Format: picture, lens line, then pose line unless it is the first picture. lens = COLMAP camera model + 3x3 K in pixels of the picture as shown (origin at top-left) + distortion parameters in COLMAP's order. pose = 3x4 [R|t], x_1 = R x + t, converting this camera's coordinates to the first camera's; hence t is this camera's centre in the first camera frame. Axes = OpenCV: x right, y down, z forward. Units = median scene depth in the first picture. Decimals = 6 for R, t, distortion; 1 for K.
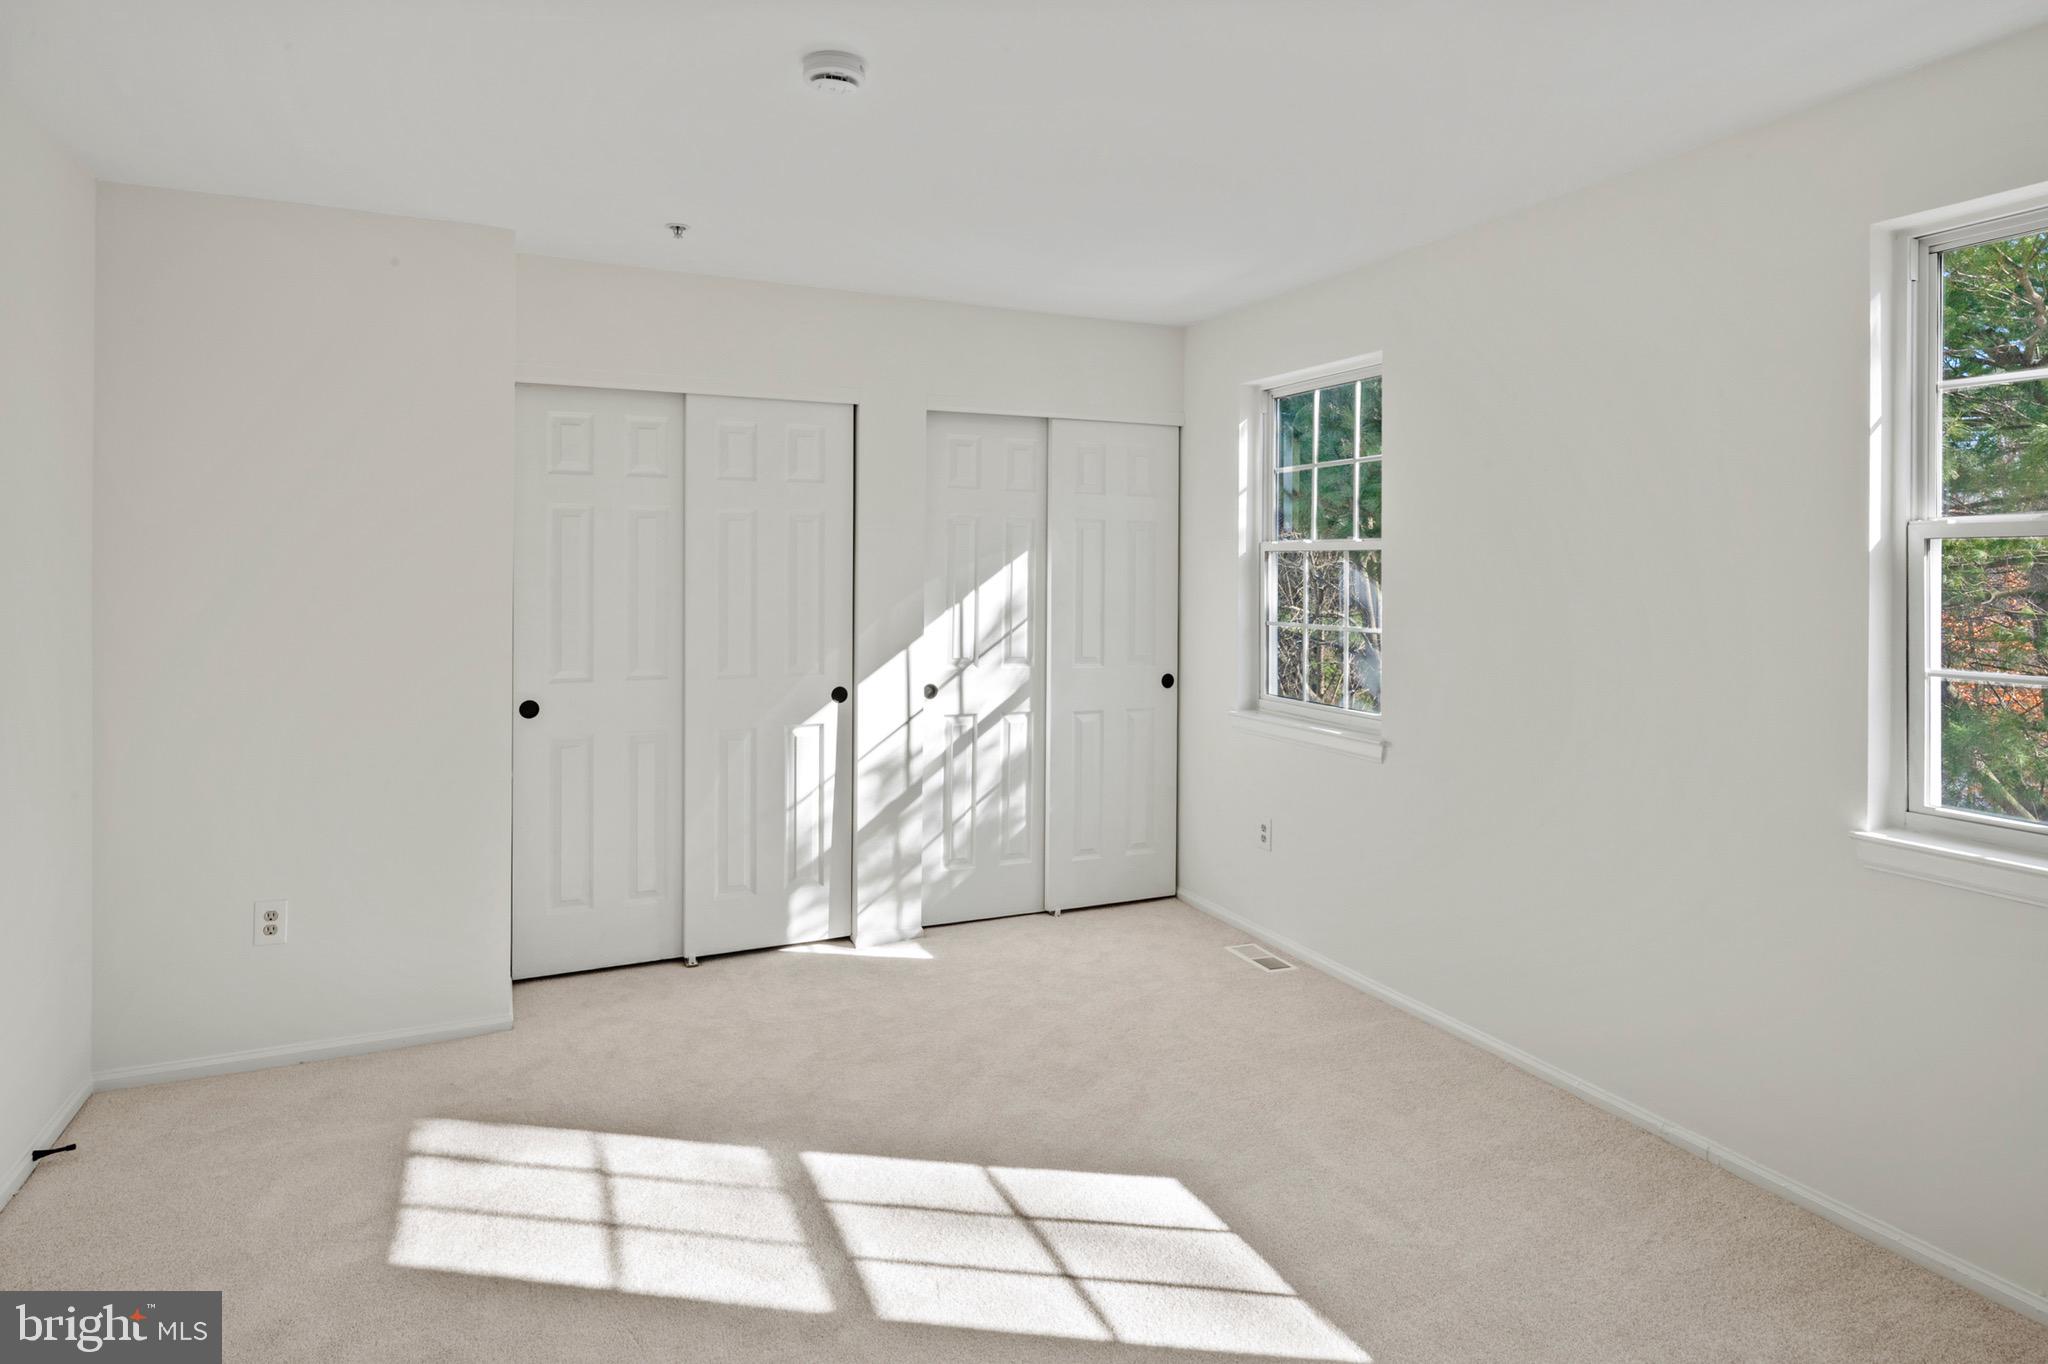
lens RADIAL K [[1105.8, 0, 986.2], [0, 1105.8, 564.2], [0, 0, 1]] dist [-0.004436, -0.005527]
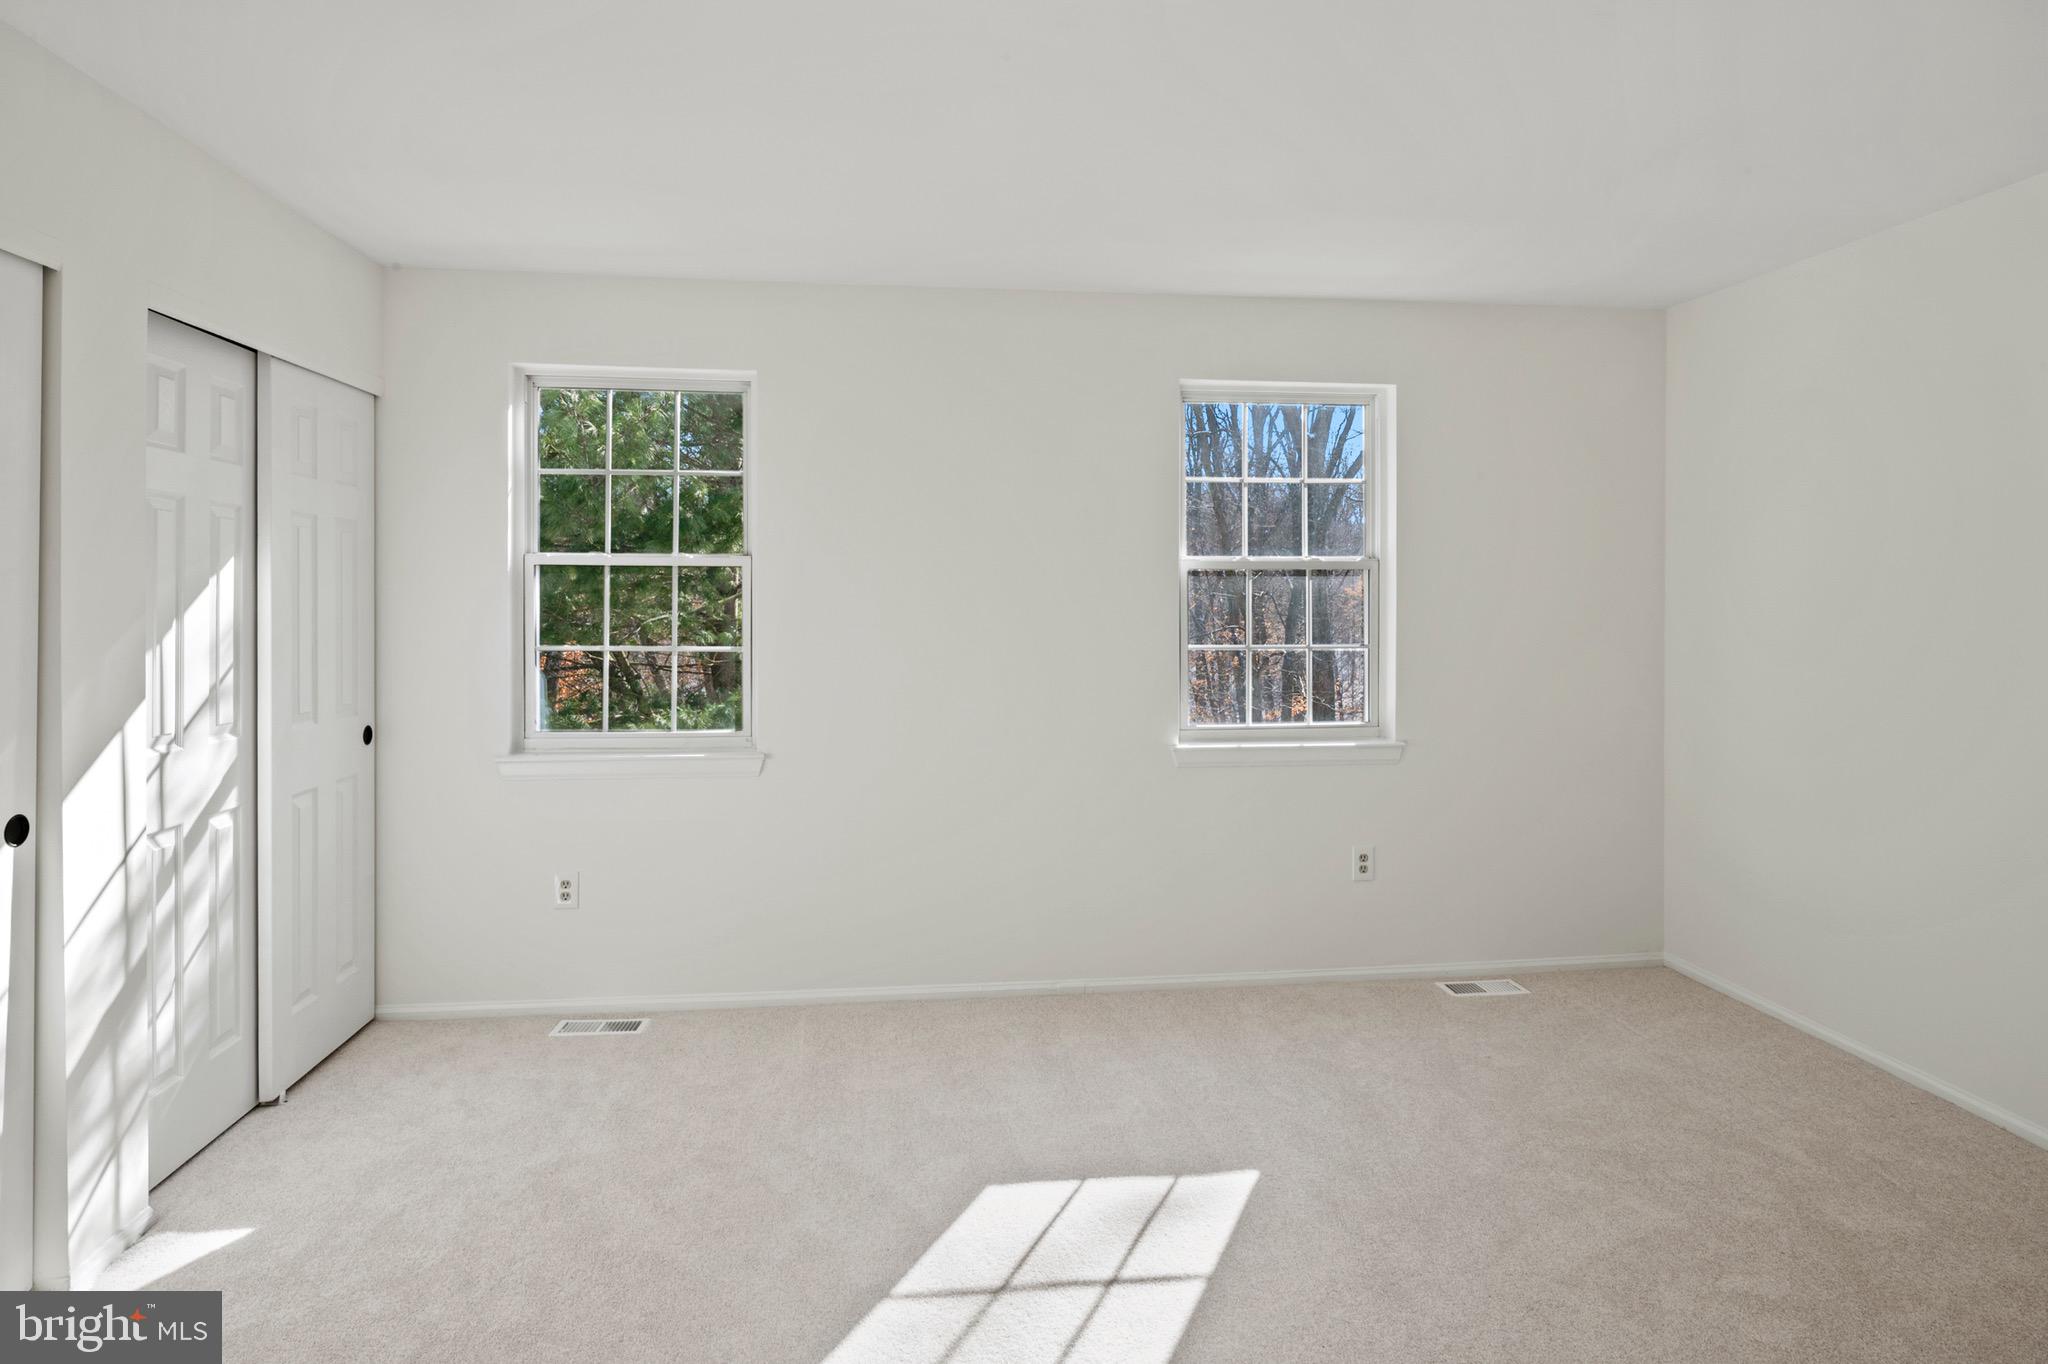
lens RADIAL K [[1105.8, 0, 1016.6], [0, 1105.8, 593.6], [0, 0, 1]] dist [-0.004436, -0.005527]
pose [[0.299421, -0.004246, 0.954112, -0.466758], [-0.000808, 0.999989, 0.004703, 0.006353], [-0.954121, -0.002179, 0.299414, 0.401361]]
